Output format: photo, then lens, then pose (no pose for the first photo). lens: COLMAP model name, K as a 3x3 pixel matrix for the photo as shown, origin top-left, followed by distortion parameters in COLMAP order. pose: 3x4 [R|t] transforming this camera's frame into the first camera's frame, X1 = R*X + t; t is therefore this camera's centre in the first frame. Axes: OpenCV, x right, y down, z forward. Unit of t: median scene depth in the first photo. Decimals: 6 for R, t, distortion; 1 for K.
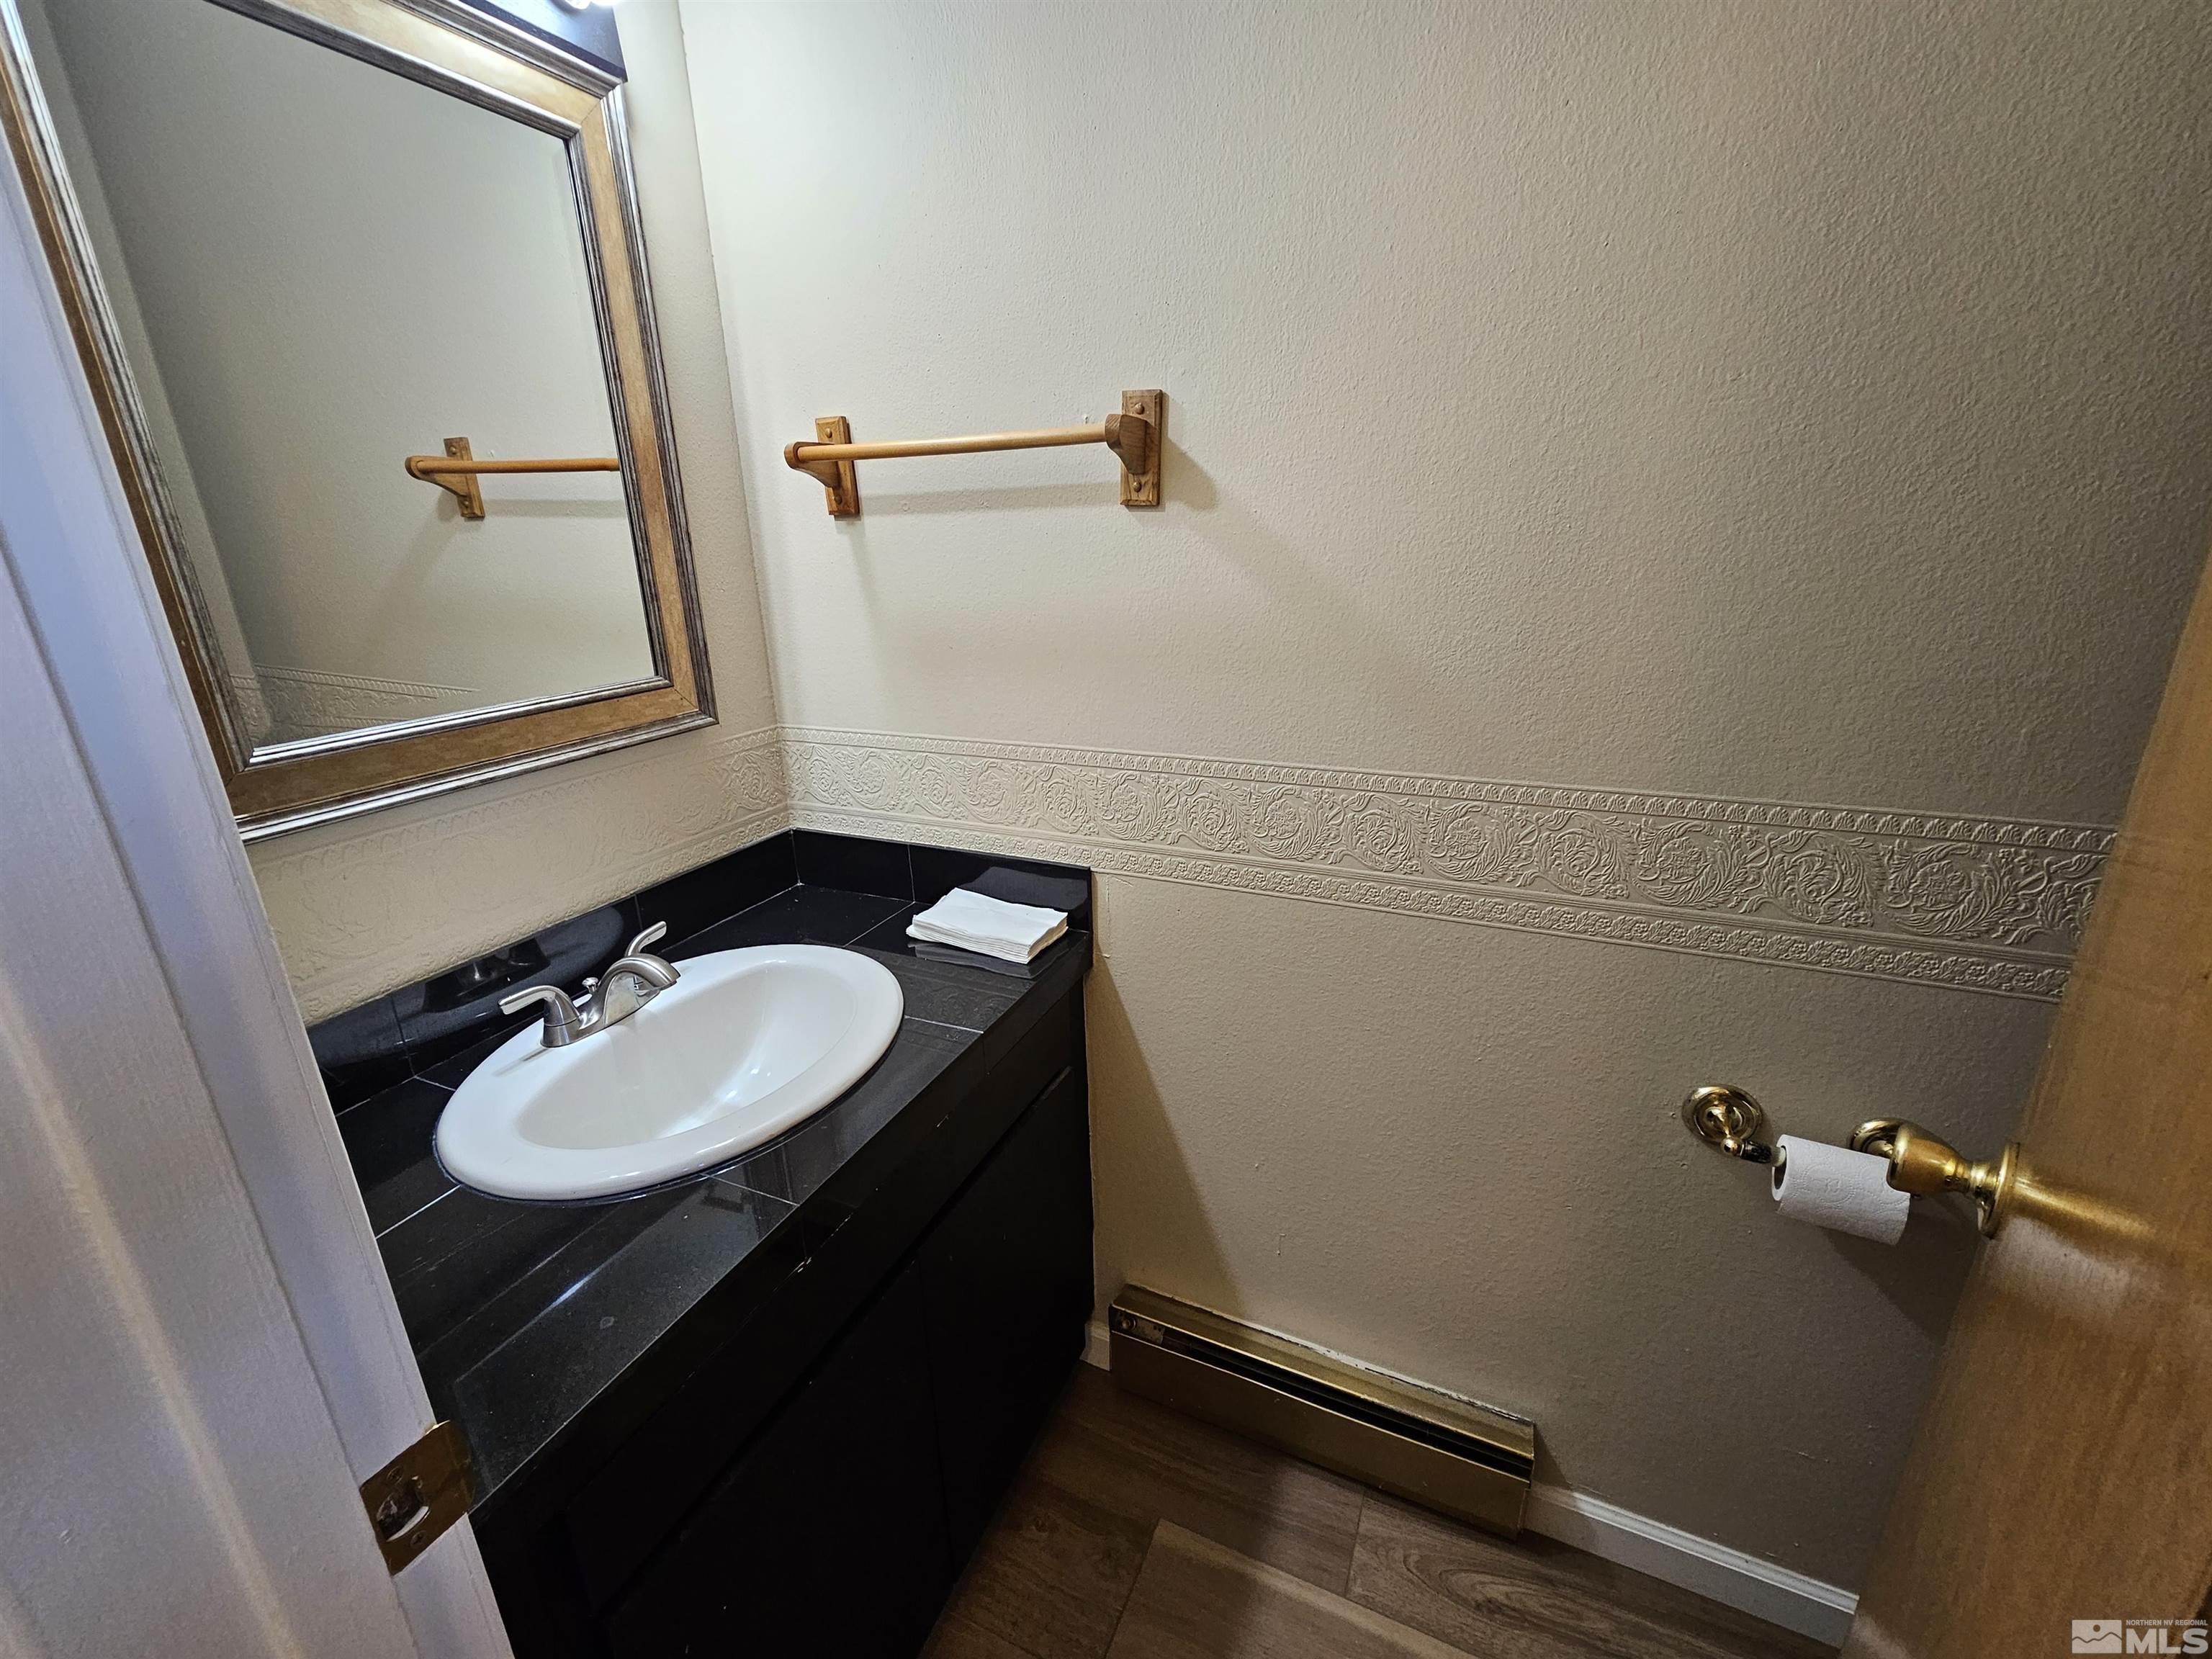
lens RADIAL K [[909.4, 0, 1116.9], [0, 909.4, 829.3], [0, 0, 1]] dist [-0.001268, 0.000026]
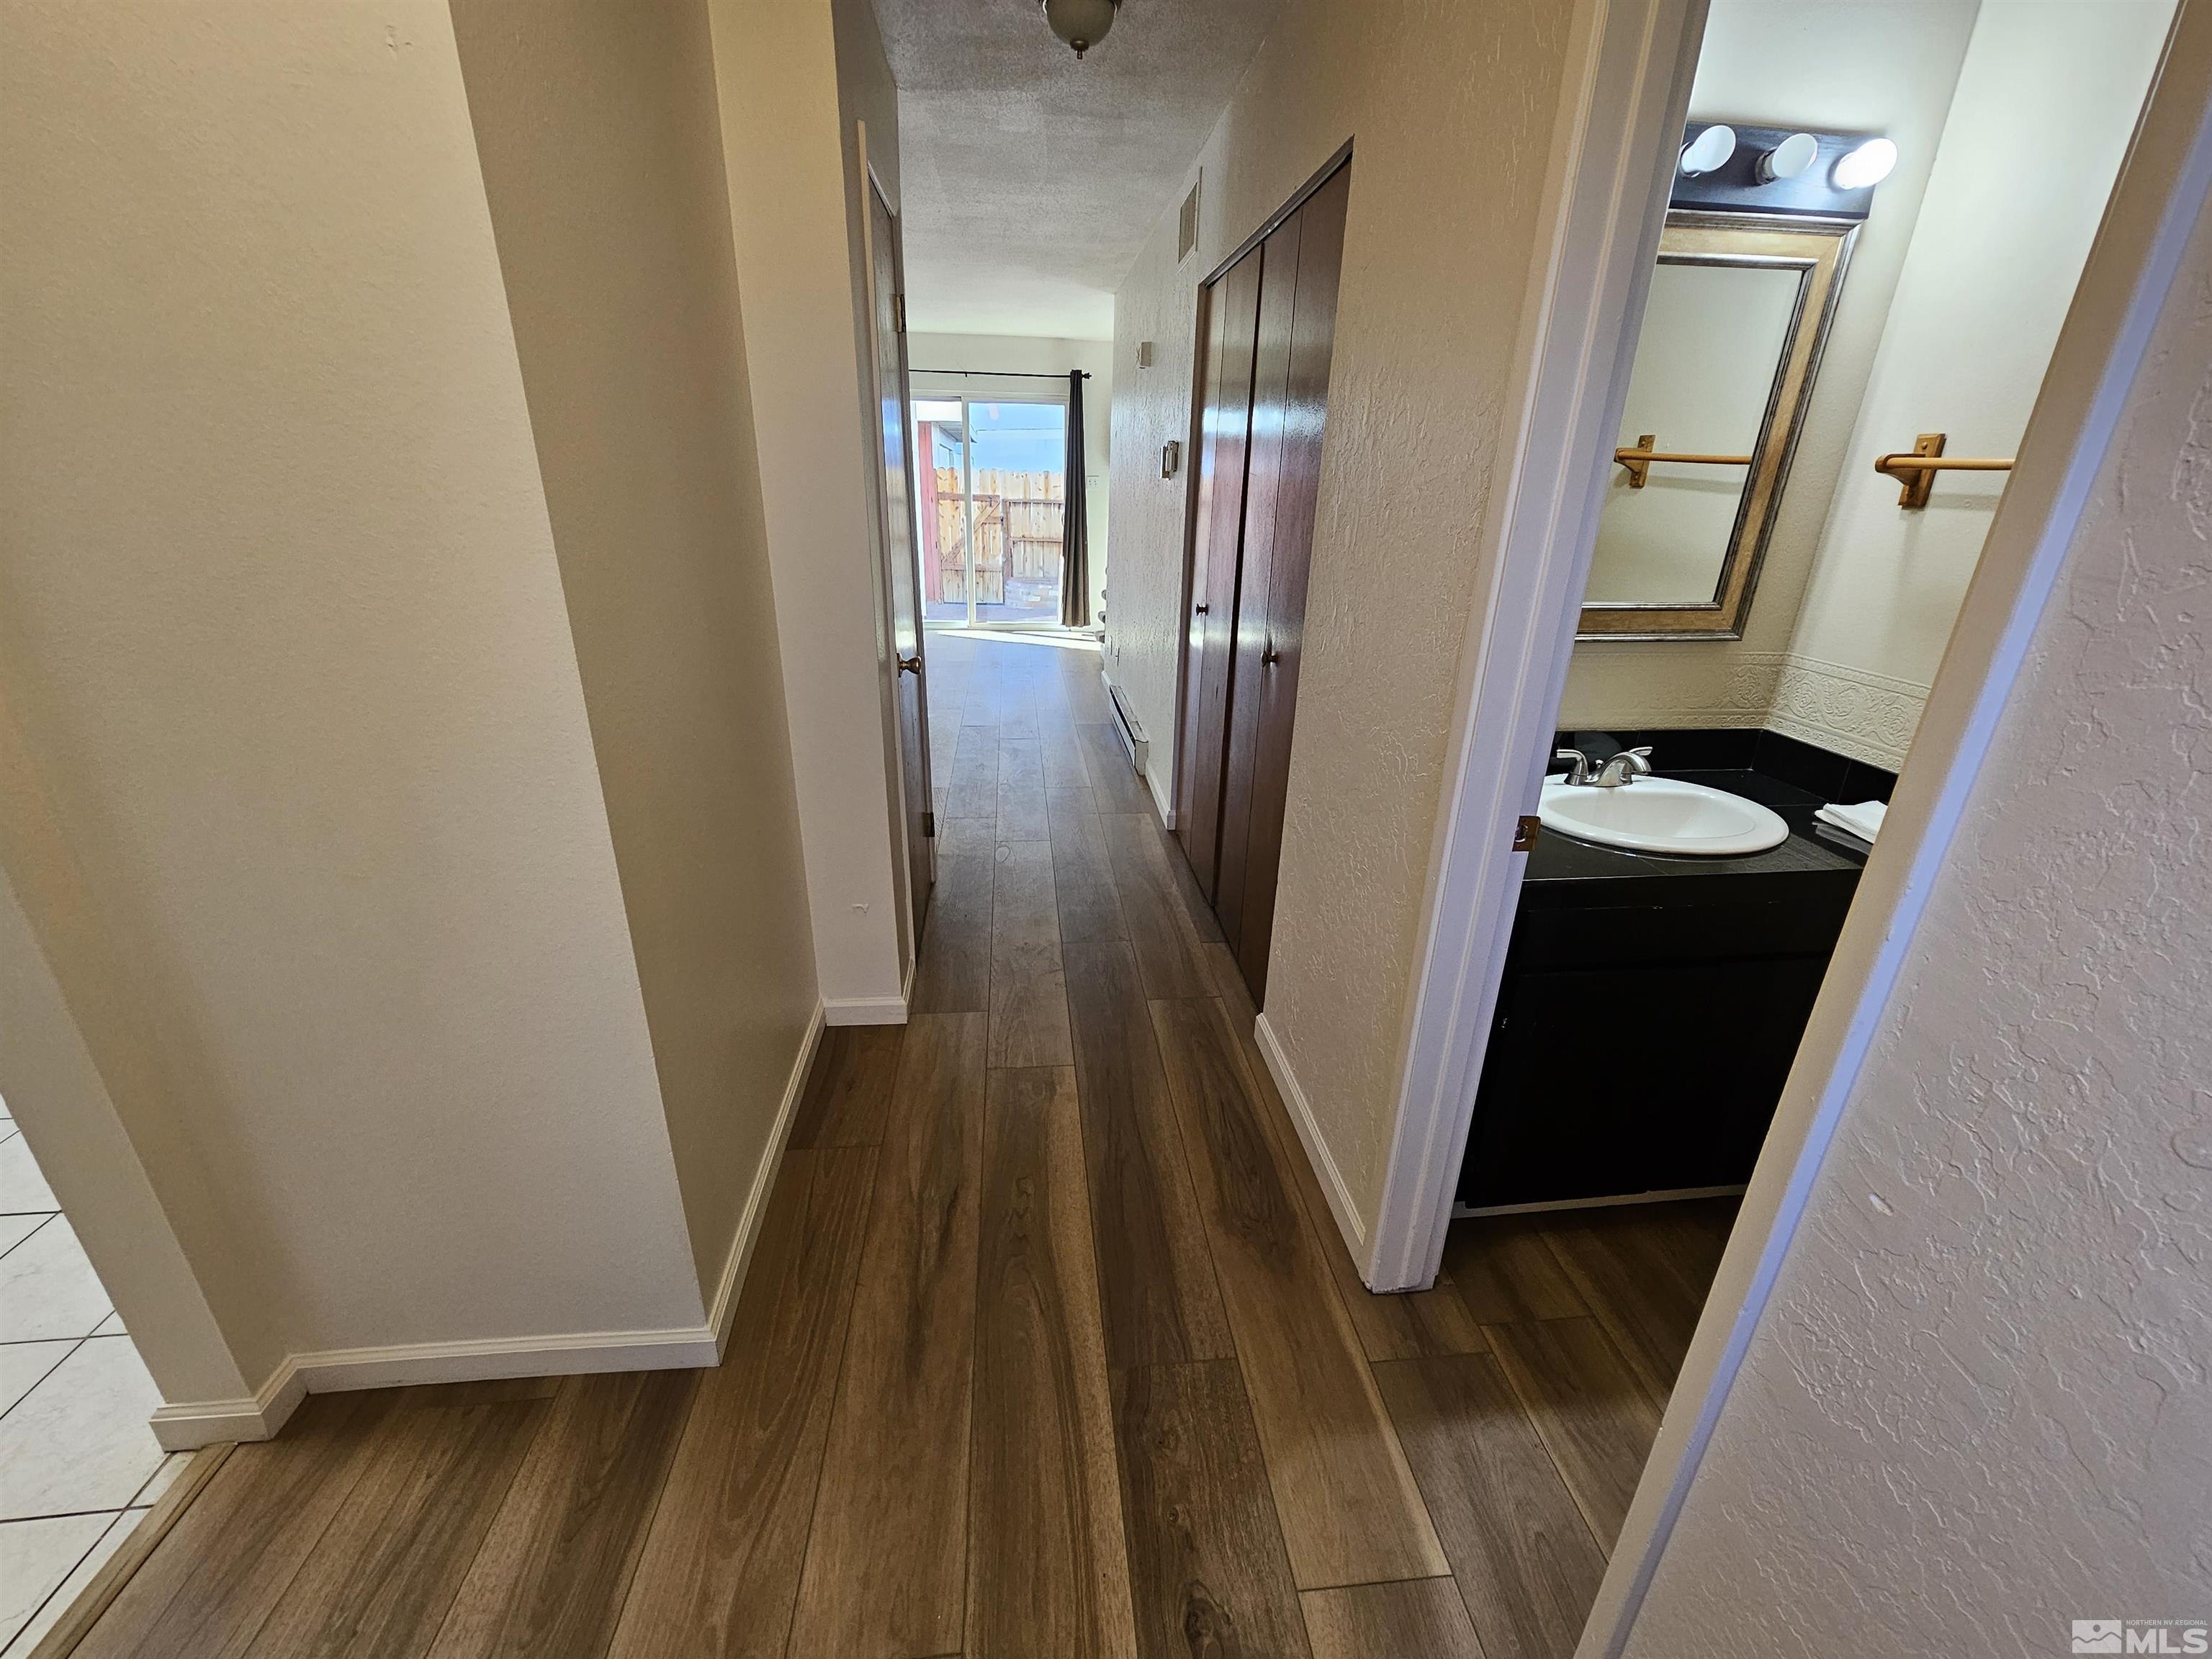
lens RADIAL K [[910.8, 0, 1107.5], [0, 910.8, 830.3], [0, 0, 1]] dist [0.000322, 0.000583]
pose [[0.500216, 0.351842, -0.791196, 0.353954], [-0.301259, 0.927357, 0.221929, 0.162594], [0.811805, 0.127343, 0.569874, -0.695899]]
